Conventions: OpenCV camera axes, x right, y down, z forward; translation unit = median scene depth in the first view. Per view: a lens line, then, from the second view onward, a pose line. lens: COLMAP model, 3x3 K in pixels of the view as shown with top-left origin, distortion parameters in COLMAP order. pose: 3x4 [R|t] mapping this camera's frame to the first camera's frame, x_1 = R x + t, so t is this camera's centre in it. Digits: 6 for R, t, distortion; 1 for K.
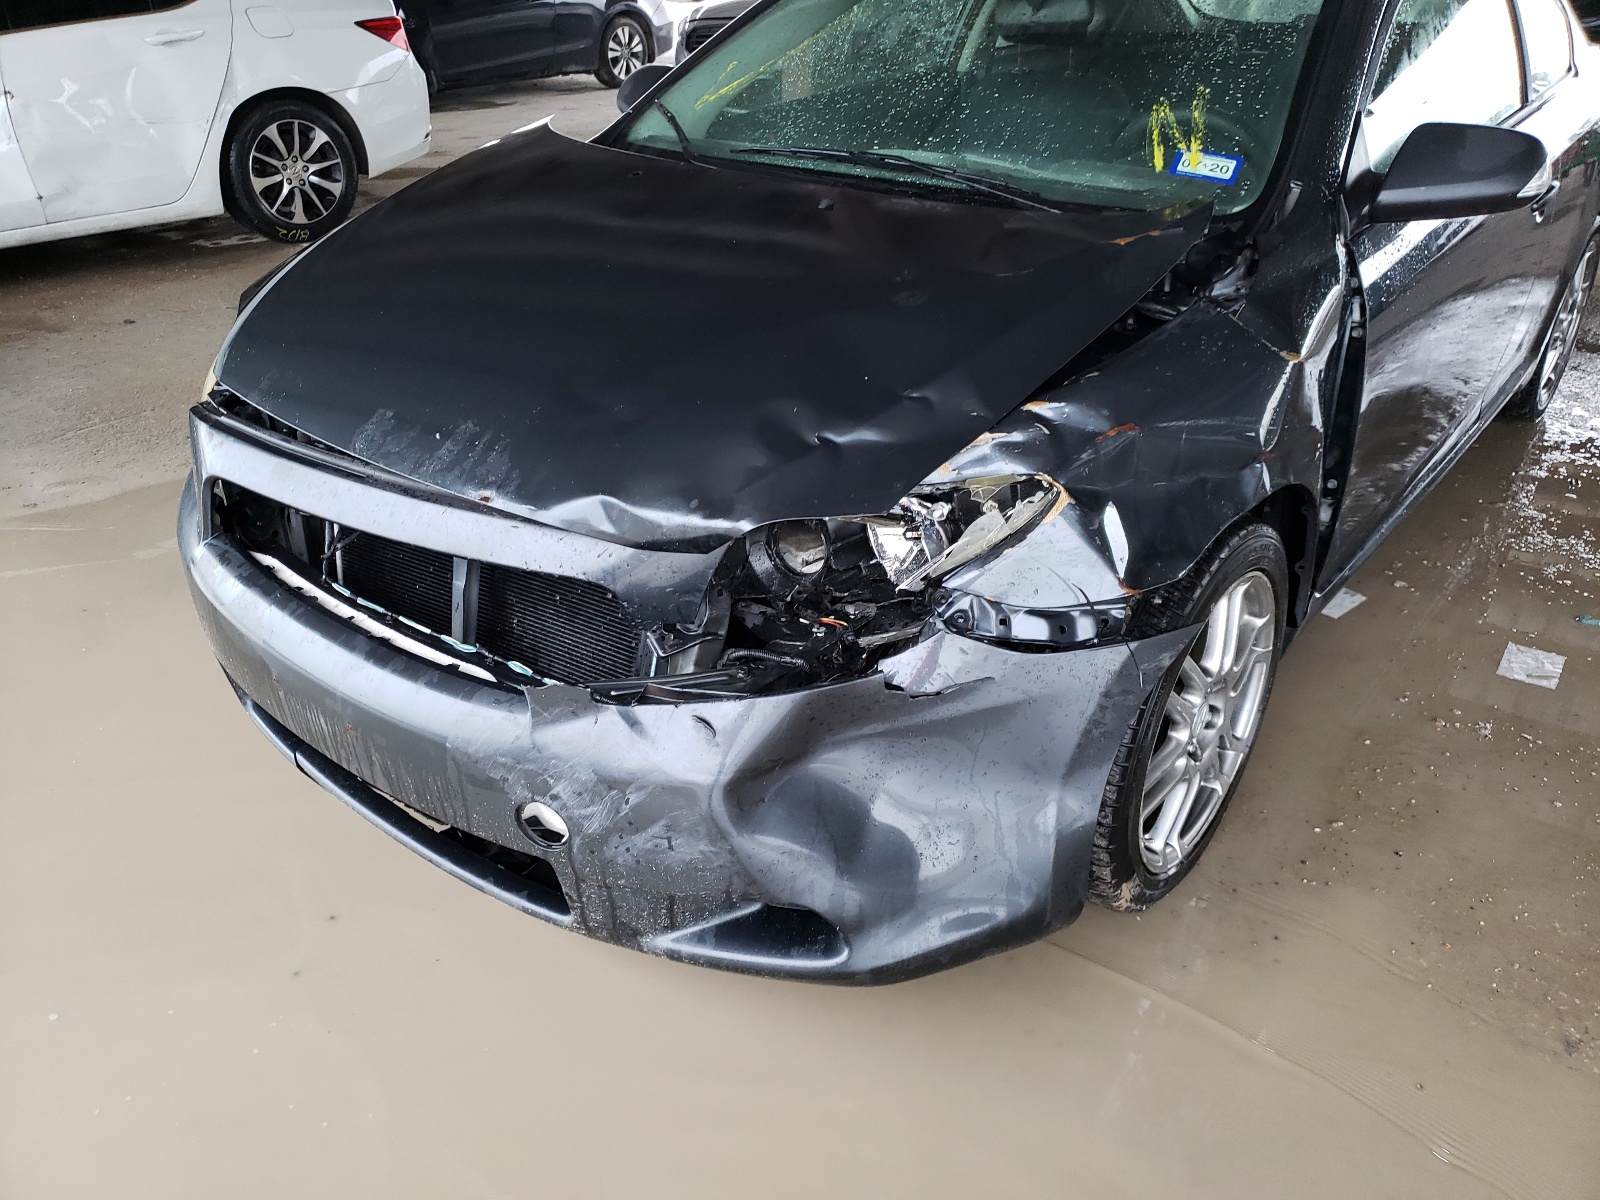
lens RADIAL K [[1237.4, 0, 800.0], [0, 1237.4, 600.0], [0, 0, 1]] dist [0.027290, -0.030156]
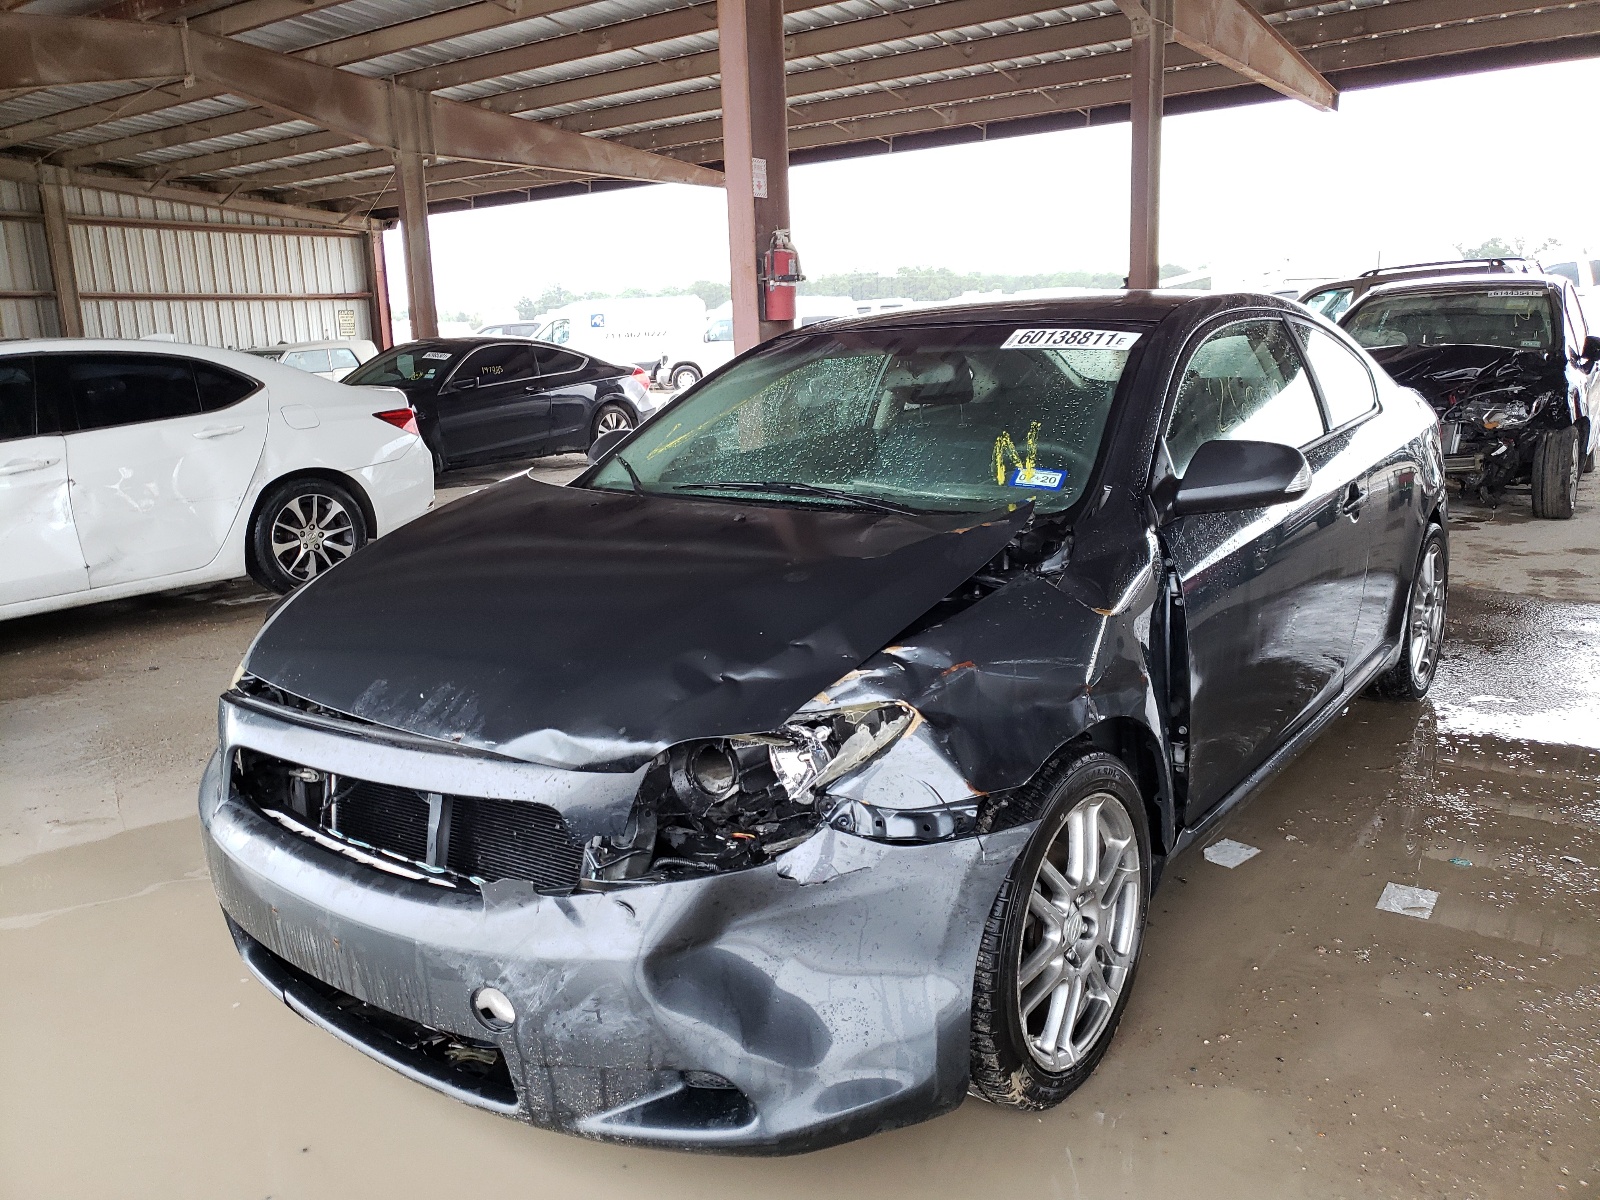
lens RADIAL K [[1306.1, 0, 800.0], [0, 1306.1, 600.0], [0, 0, 1]] dist [0.064536, -0.198390]
pose [[0.999334, -0.036152, -0.004879, 0.092235], [0.033196, 0.956663, -0.289298, 0.160049], [0.015127, 0.288944, 0.957227, -0.267569]]
